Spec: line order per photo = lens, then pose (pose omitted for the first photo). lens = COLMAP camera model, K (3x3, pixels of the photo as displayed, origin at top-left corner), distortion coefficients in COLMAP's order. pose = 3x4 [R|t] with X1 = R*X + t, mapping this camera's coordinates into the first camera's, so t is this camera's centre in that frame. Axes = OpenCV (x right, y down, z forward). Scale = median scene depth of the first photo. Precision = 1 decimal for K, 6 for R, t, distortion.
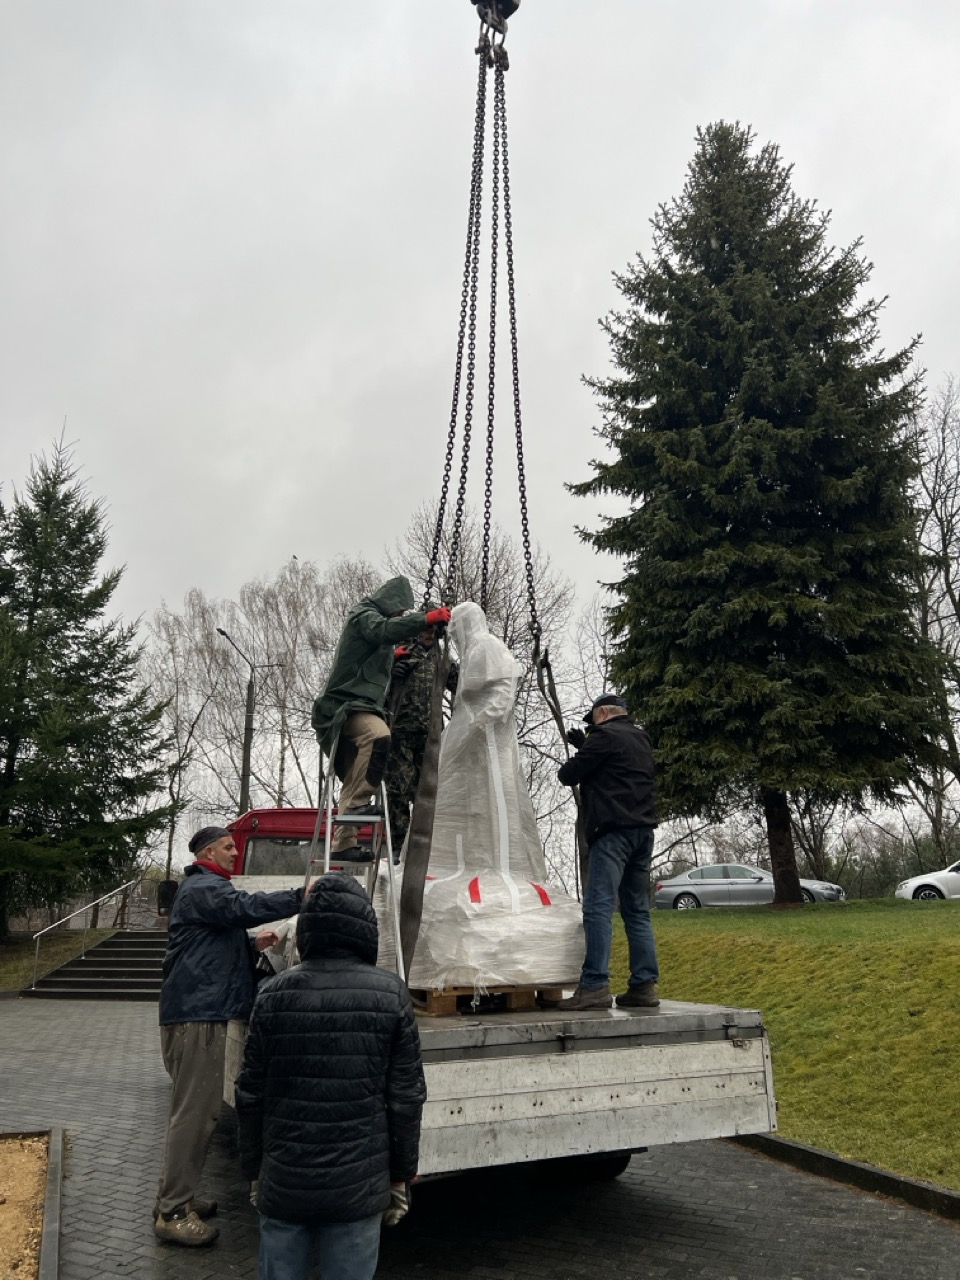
lens RADIAL K [[955.6, 0, 470.8], [0, 955.6, 633.0], [0, 0, 1]] dist [0.044464, -0.051203]
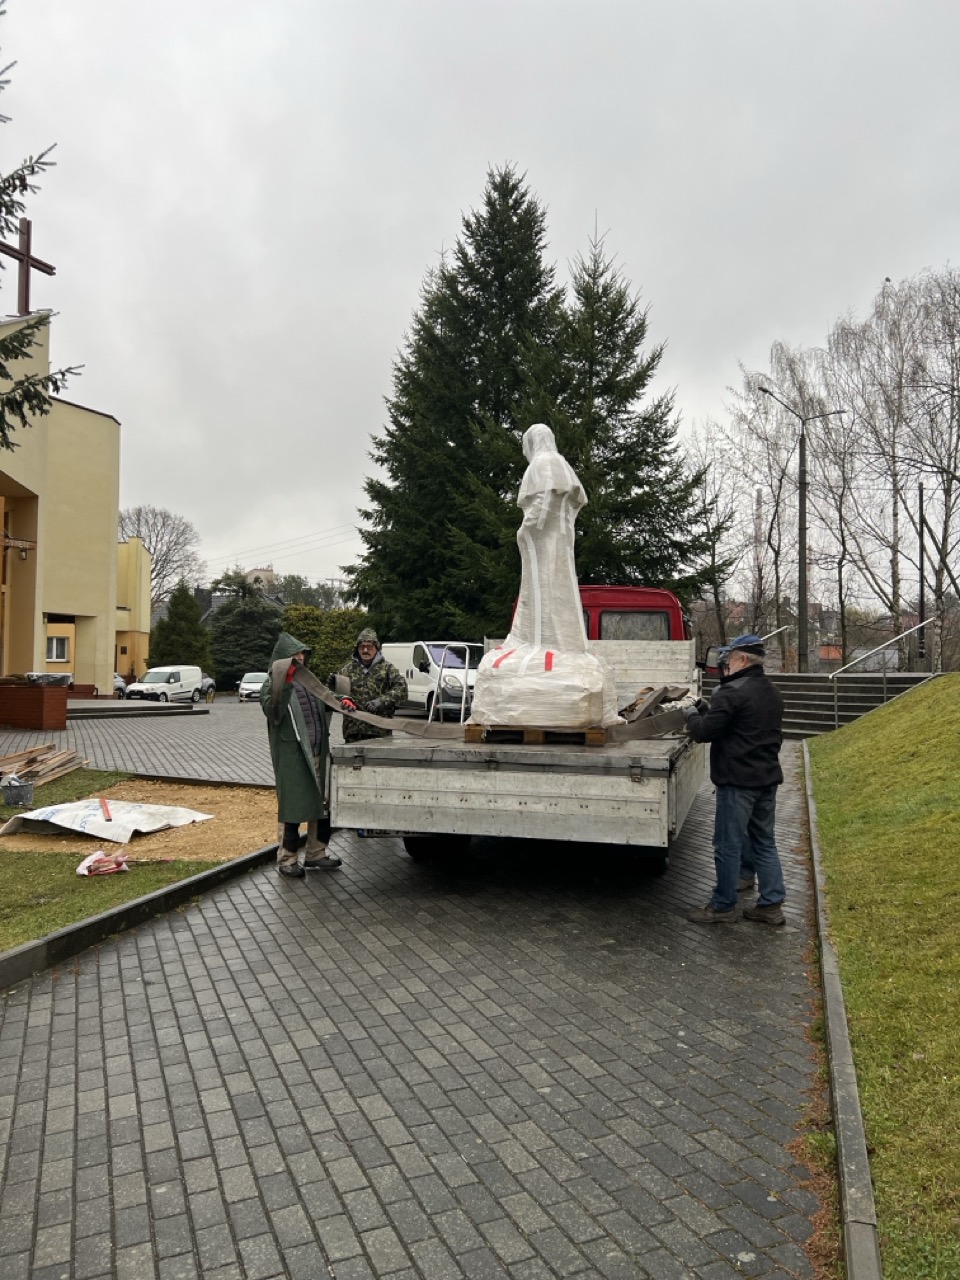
lens RADIAL K [[955.6, 0, 478.3], [0, 955.6, 638.1], [0, 0, 1]] dist [0.044464, -0.051203]
pose [[0.774713, 0.007286, -0.632271, 0.870862], [0.159713, 0.965255, 0.206818, -0.042398], [0.611810, -0.261207, 0.746632, -0.011642]]
